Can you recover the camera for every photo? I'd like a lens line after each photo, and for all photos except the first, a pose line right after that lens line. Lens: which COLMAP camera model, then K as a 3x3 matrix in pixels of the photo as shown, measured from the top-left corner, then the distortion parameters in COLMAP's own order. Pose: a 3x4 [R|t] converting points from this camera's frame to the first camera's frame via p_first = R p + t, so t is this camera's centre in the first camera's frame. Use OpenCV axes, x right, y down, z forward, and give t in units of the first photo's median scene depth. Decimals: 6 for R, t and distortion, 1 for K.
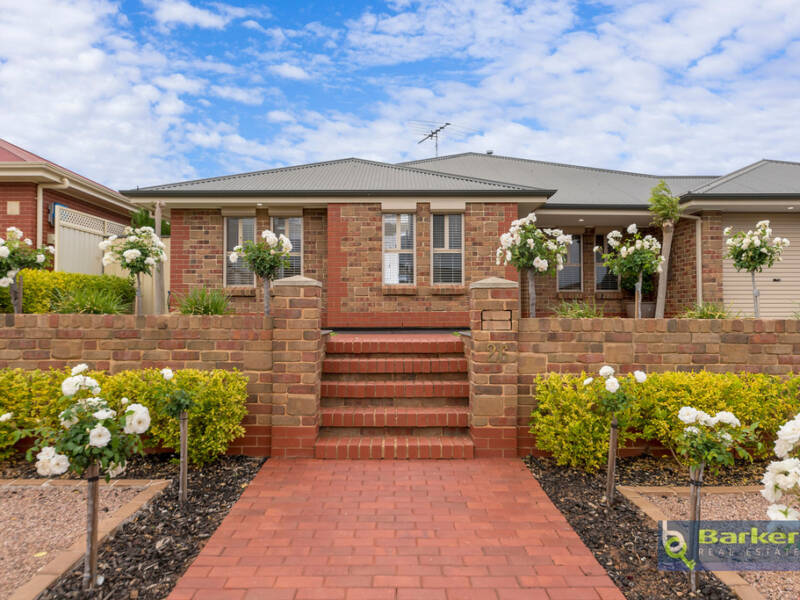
lens RADIAL K [[604.8, 0, 398.3], [0, 604.8, 301.5], [0, 0, 1]] dist [0.003731, -0.009957]
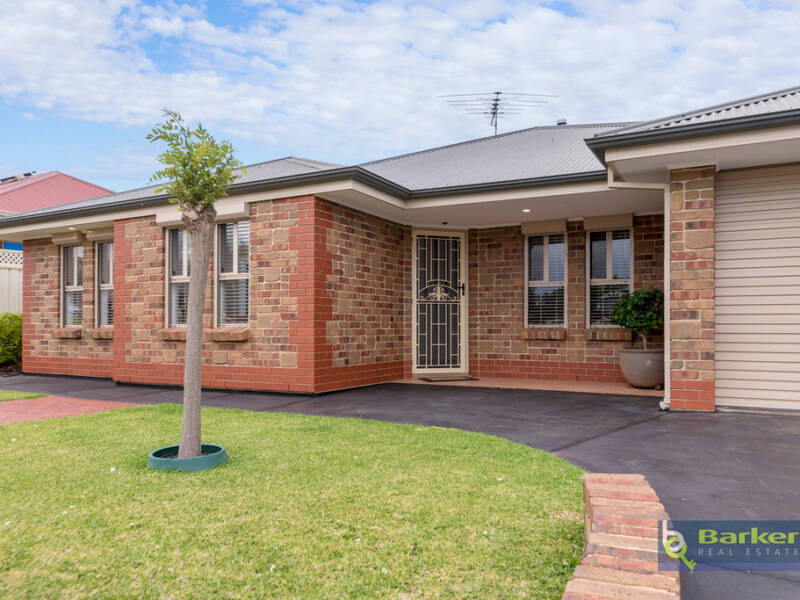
lens RADIAL K [[604.8, 0, 397.1], [0, 604.8, 328.2], [0, 0, 1]] dist [0.003731, -0.009957]
pose [[0.877870, 0.002124, -0.478895, 0.573005], [0.008704, 0.999754, 0.020389, -0.037841], [0.478821, -0.022067, 0.877635, 0.493387]]
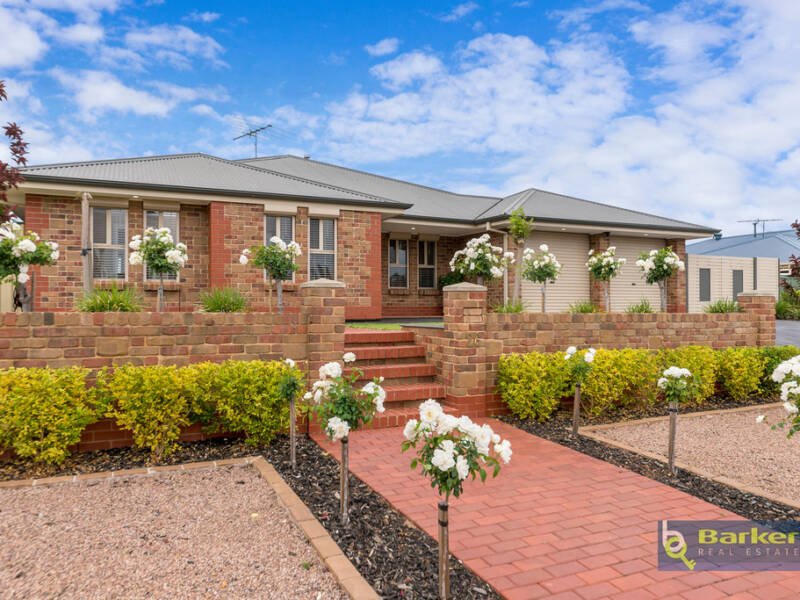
lens RADIAL K [[593.4, 0, 400.6], [0, 593.4, 300.8], [0, 0, 1]] dist [-0.002433, 0.000940]
pose [[0.908151, 0.003297, 0.418629, -0.246465], [-0.008499, 0.999908, 0.010562, -0.006074], [-0.418556, -0.013150, 0.908096, -0.053913]]
